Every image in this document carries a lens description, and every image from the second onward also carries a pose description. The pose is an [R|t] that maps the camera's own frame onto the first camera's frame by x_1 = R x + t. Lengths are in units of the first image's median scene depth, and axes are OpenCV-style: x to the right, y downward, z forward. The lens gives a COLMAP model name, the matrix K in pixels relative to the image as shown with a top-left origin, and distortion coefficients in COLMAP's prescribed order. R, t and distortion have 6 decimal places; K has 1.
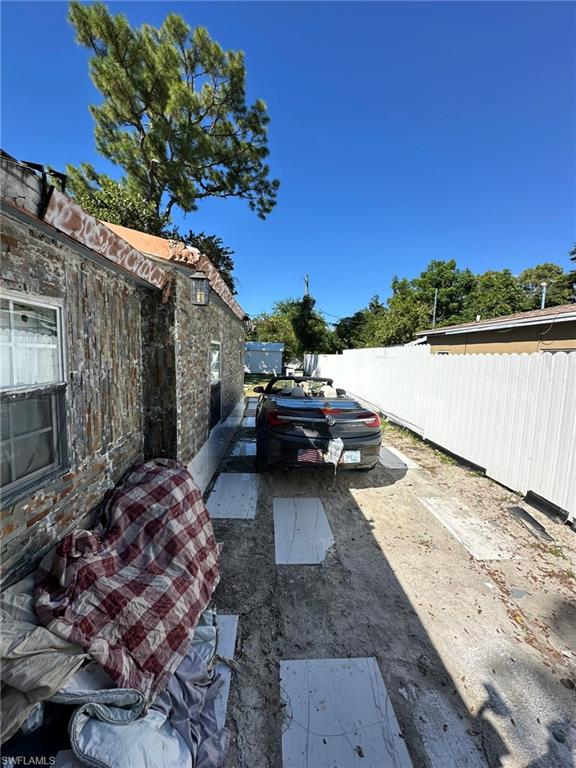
lens RADIAL K [[308.5, 0, 293.9], [0, 308.5, 383.9], [0, 0, 1]] dist [-0.004403, 0.001464]
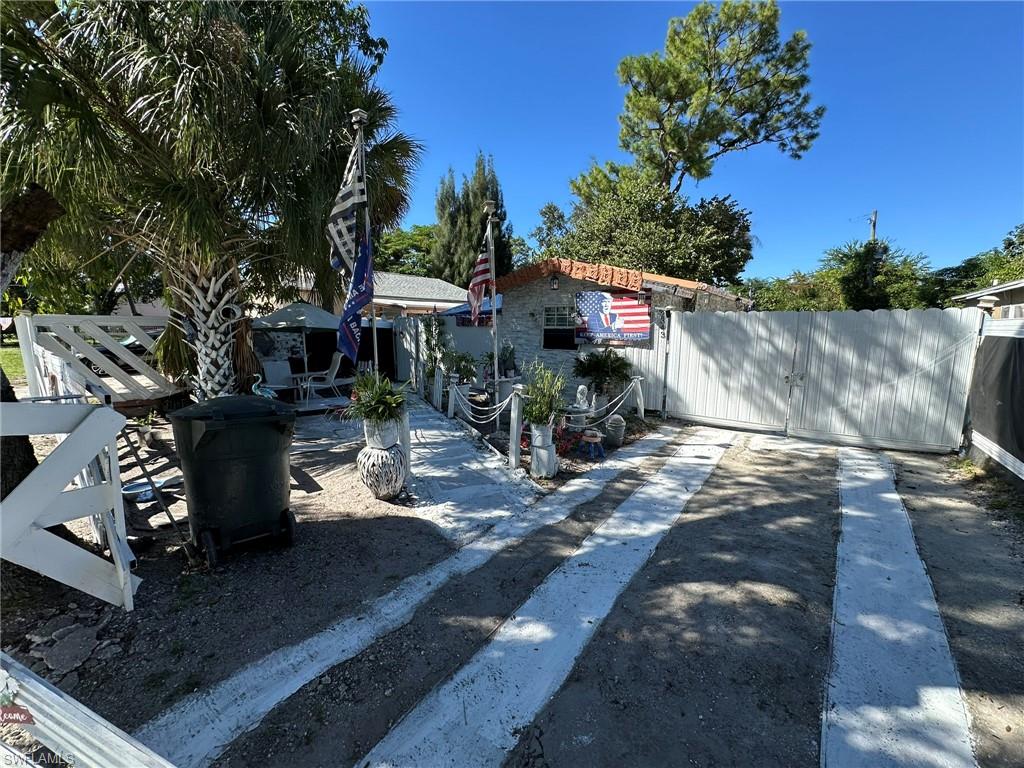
lens RADIAL K [[411.3, 0, 505.0], [0, 411.3, 381.9], [0, 0, 1]] dist [-0.004403, 0.001464]
pose [[0.738837, 0.072310, -0.669993, 0.102333], [-0.054984, 0.997380, 0.047010, 0.043254], [0.671637, 0.002106, 0.740877, -0.333812]]
